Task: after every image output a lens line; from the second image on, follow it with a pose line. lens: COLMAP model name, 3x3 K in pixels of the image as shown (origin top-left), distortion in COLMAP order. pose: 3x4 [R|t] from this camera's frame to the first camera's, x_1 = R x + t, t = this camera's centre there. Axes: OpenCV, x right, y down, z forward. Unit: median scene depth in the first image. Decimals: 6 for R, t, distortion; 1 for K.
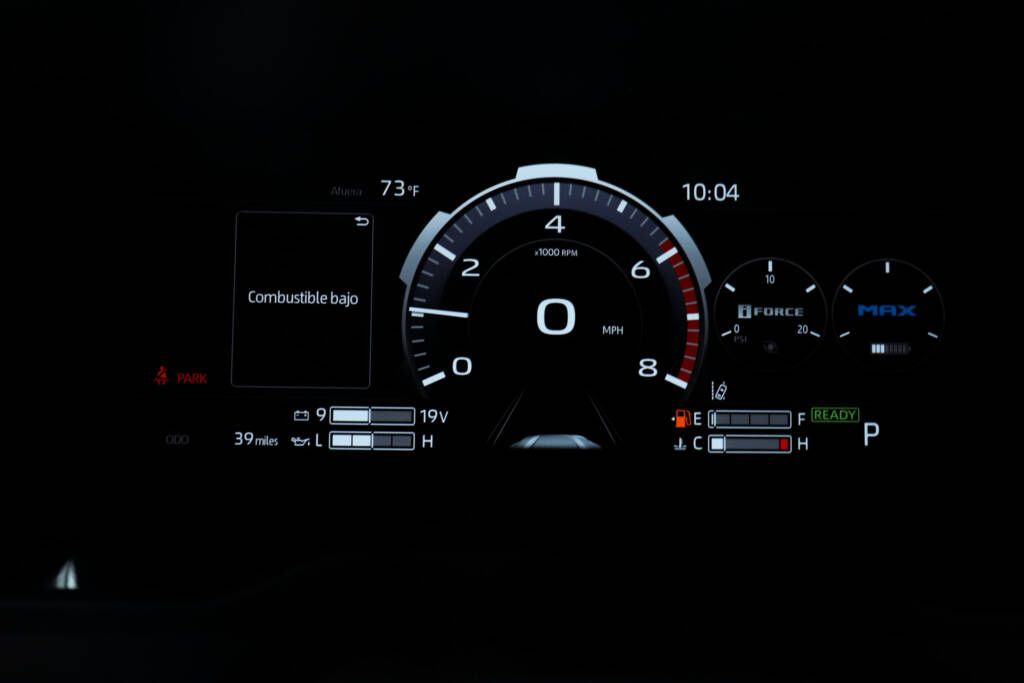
lens RADIAL K [[809.2, 0, 511.3], [0, 809.2, 344.6], [0, 0, 1]] dist [0.004846, -0.017348]
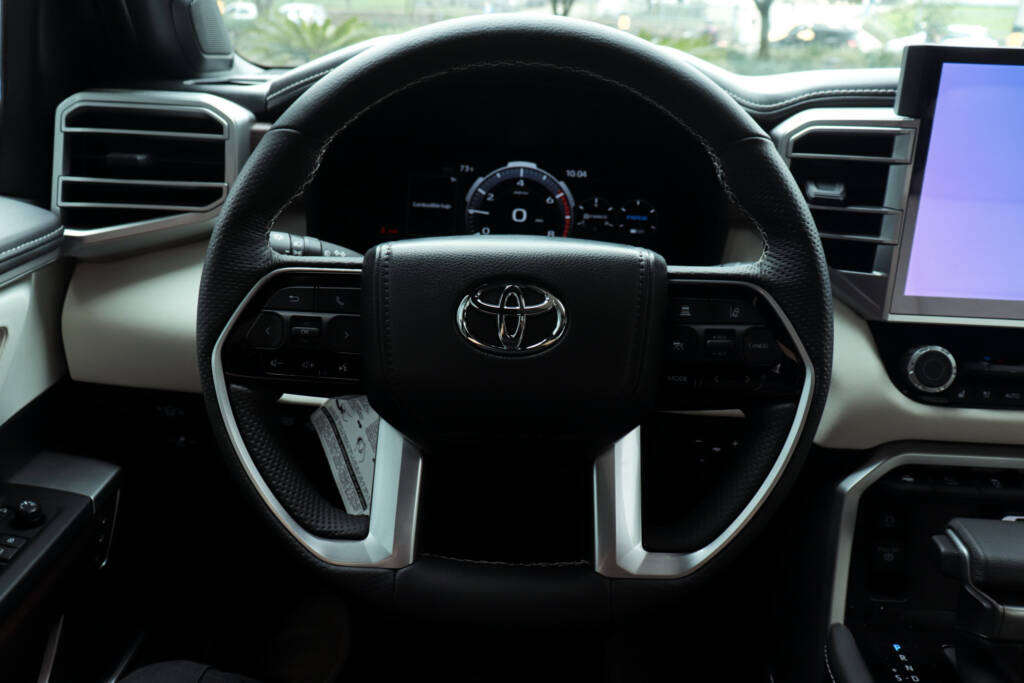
lens RADIAL K [[809.2, 0, 512.3], [0, 809.2, 338.2], [0, 0, 1]] dist [0.004846, -0.017348]
pose [[0.998525, 0.041326, -0.035203, 0.147495], [-0.041397, 0.999142, -0.001297, 0.401070], [0.035119, 0.002752, 0.999379, -1.844720]]
